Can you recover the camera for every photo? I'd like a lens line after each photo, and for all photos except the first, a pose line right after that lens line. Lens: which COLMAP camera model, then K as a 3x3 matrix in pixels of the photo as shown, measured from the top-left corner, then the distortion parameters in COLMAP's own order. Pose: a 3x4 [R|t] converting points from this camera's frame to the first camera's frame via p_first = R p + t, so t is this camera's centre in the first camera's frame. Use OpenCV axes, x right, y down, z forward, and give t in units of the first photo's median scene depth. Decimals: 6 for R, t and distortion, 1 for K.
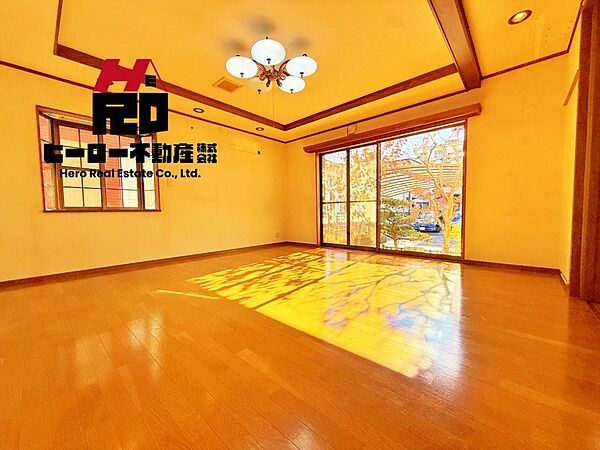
lens RADIAL K [[240.9, 0, 300.9], [0, 240.9, 224.2], [0, 0, 1]] dist [-0.002101, -0.000228]
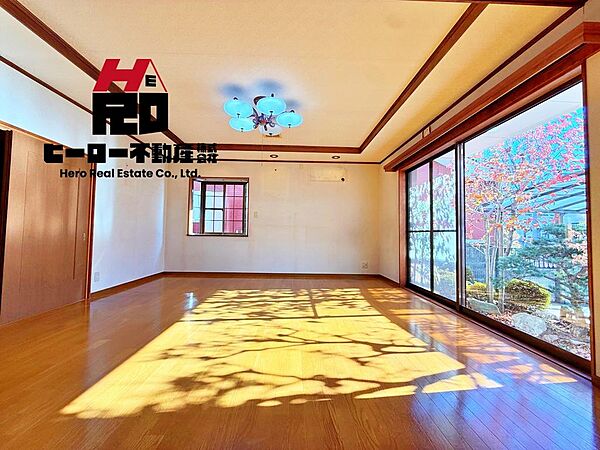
lens RADIAL K [[240.9, 0, 299.0], [0, 240.9, 223.4], [0, 0, 1]] dist [-0.002101, -0.000228]
pose [[0.685757, -0.005585, -0.727809, 0.636351], [-0.062640, 0.995807, -0.066662, -0.060003], [0.725130, 0.091304, 0.682532, 0.314426]]
